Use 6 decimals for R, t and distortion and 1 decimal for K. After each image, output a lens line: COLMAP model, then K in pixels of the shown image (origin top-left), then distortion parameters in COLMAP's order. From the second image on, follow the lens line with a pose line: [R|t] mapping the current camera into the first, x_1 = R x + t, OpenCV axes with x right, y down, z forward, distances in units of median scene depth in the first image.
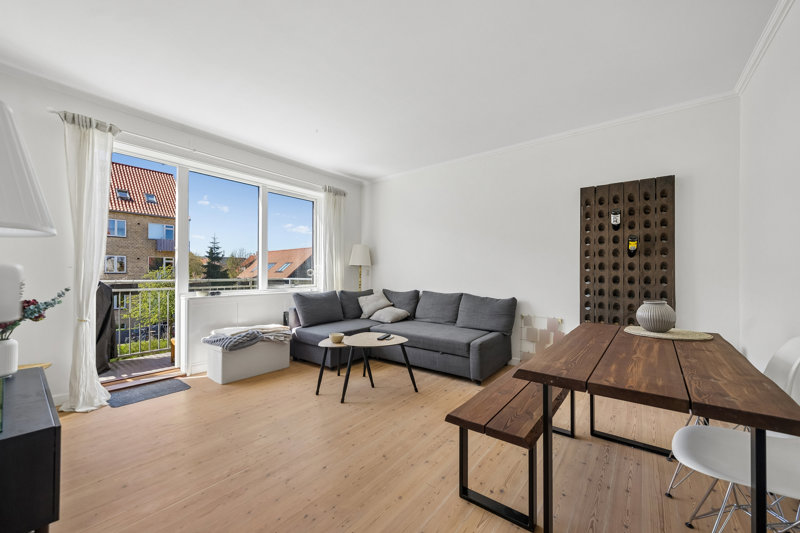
lens RADIAL K [[311.8, 0, 403.5], [0, 311.8, 269.6], [0, 0, 1]] dist [-0.000153, -0.000371]
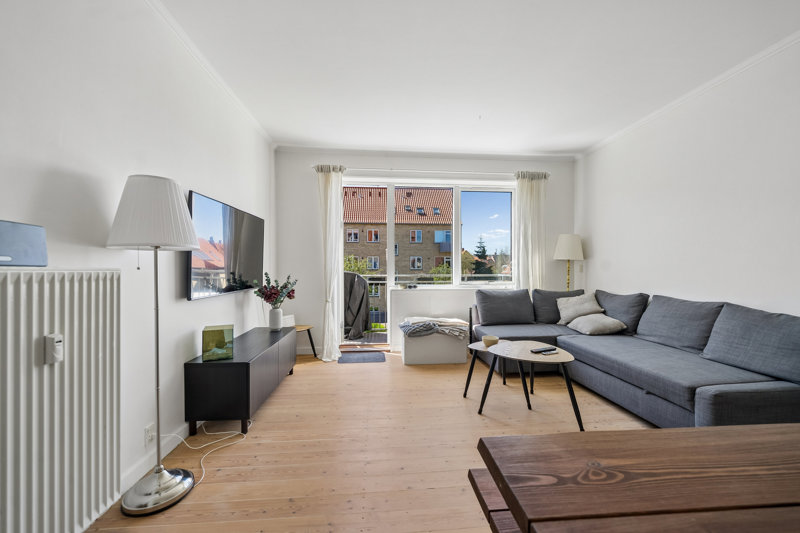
lens RADIAL K [[311.8, 0, 400.7], [0, 311.8, 270.4], [0, 0, 1]] dist [-0.000153, -0.000371]
pose [[0.676620, 0.000080, -0.736332, 0.219710], [0.011126, 0.999885, 0.010333, 0.001747], [0.736248, -0.015184, 0.676542, 0.163185]]
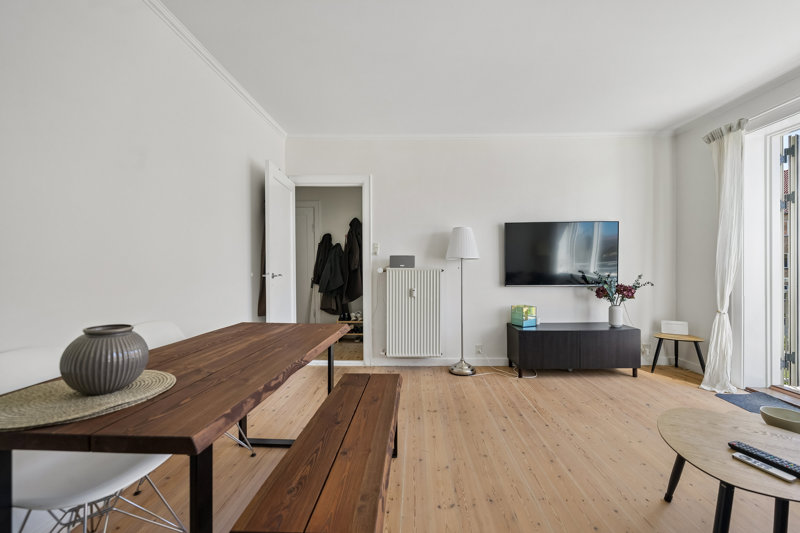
lens RADIAL K [[311.8, 0, 407.2], [0, 311.8, 267.0], [0, 0, 1]] dist [-0.000153, -0.000371]
pose [[-0.804963, -0.003470, -0.593315, 0.366393], [0.005374, 0.999899, -0.013139, 0.007515], [0.593301, -0.013765, -0.804863, 0.840102]]
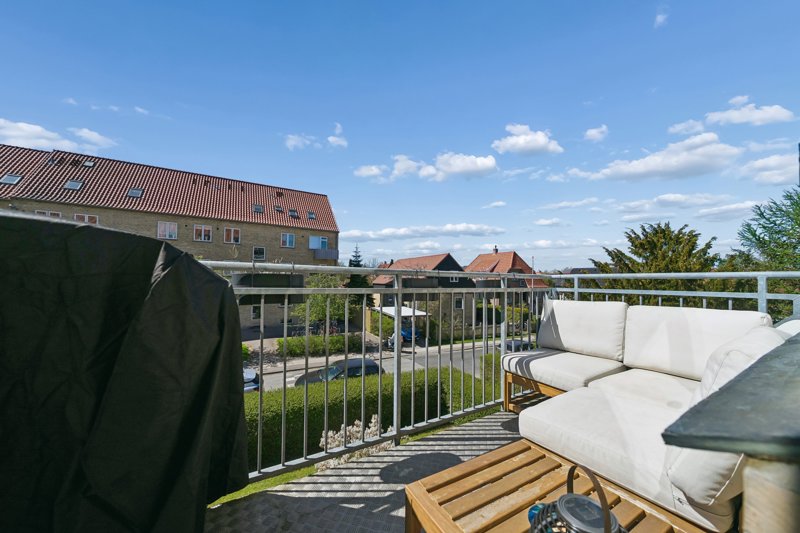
lens RADIAL K [[284.1, 0, 399.0], [0, 284.1, 270.3], [0, 0, 1]] dist [-0.007786, -0.000225]
pose [[0.930298, -0.003901, -0.366785, -0.716206], [-0.006441, 0.999616, -0.026966, 0.056292], [0.366749, 0.027449, 0.929915, 0.838262]]
